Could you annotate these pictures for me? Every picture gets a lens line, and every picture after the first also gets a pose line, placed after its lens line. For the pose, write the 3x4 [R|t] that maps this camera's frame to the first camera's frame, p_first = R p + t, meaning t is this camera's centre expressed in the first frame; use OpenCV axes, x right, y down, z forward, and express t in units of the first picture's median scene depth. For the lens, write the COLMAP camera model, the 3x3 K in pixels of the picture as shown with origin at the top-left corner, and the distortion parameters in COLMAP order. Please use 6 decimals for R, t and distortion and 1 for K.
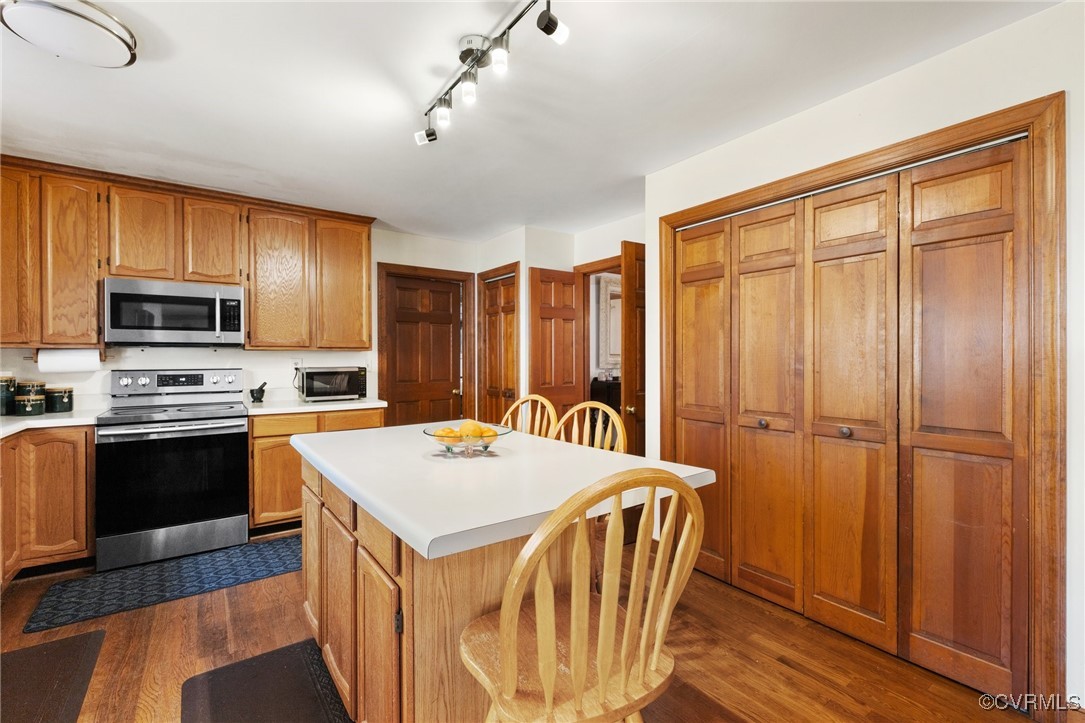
lens RADIAL K [[475.1, 0, 541.3], [0, 475.1, 356.2], [0, 0, 1]] dist [-0.001636, 0.000374]
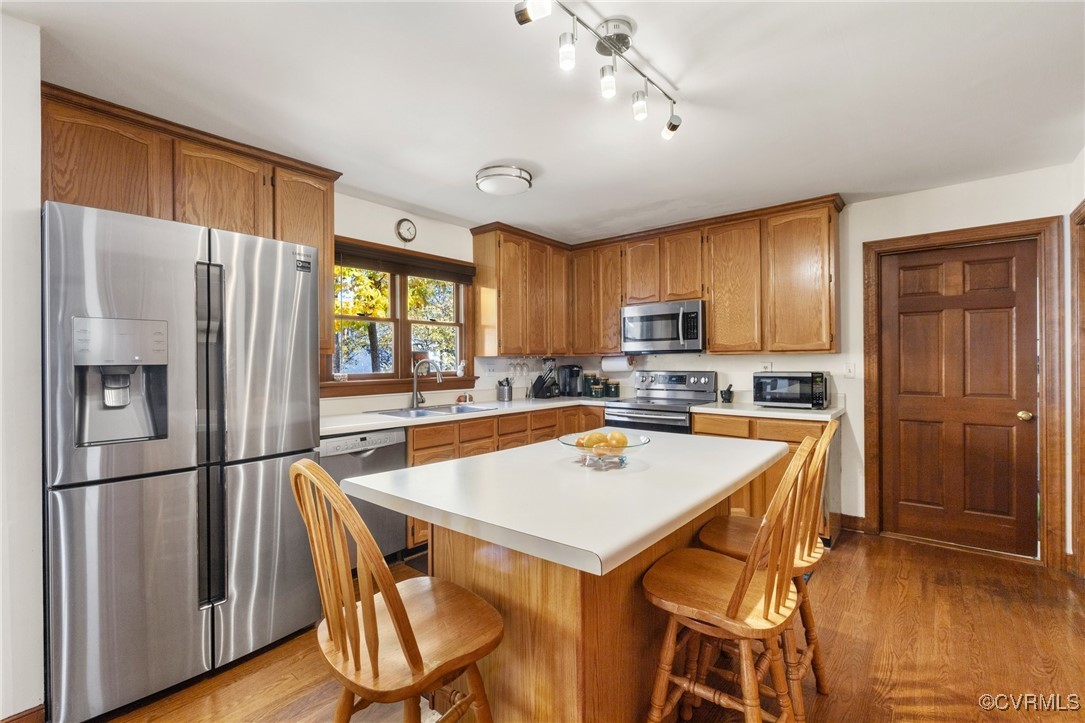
lens RADIAL K [[475.1, 0, 541.3], [0, 475.1, 356.2], [0, 0, 1]] dist [-0.001636, 0.000374]
pose [[0.251832, -0.010995, -0.967709, 0.377087], [0.008650, 0.999921, -0.009110, -0.003280], [0.967732, -0.006076, 0.251907, 0.335277]]
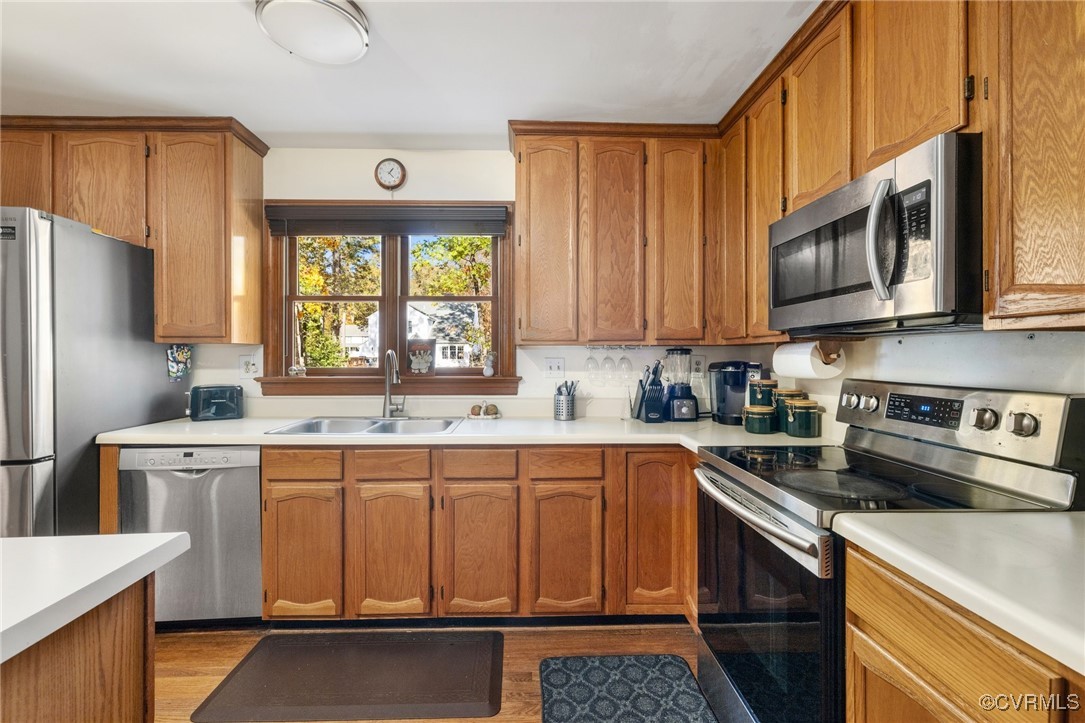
lens RADIAL K [[475.1, 0, 541.3], [0, 475.1, 356.2], [0, 0, 1]] dist [-0.001636, 0.000374]
pose [[-0.563425, 0.002105, -0.826165, -0.212231], [0.002525, 0.999996, 0.000826, 0.001160], [0.826164, -0.001621, -0.563428, 0.945244]]
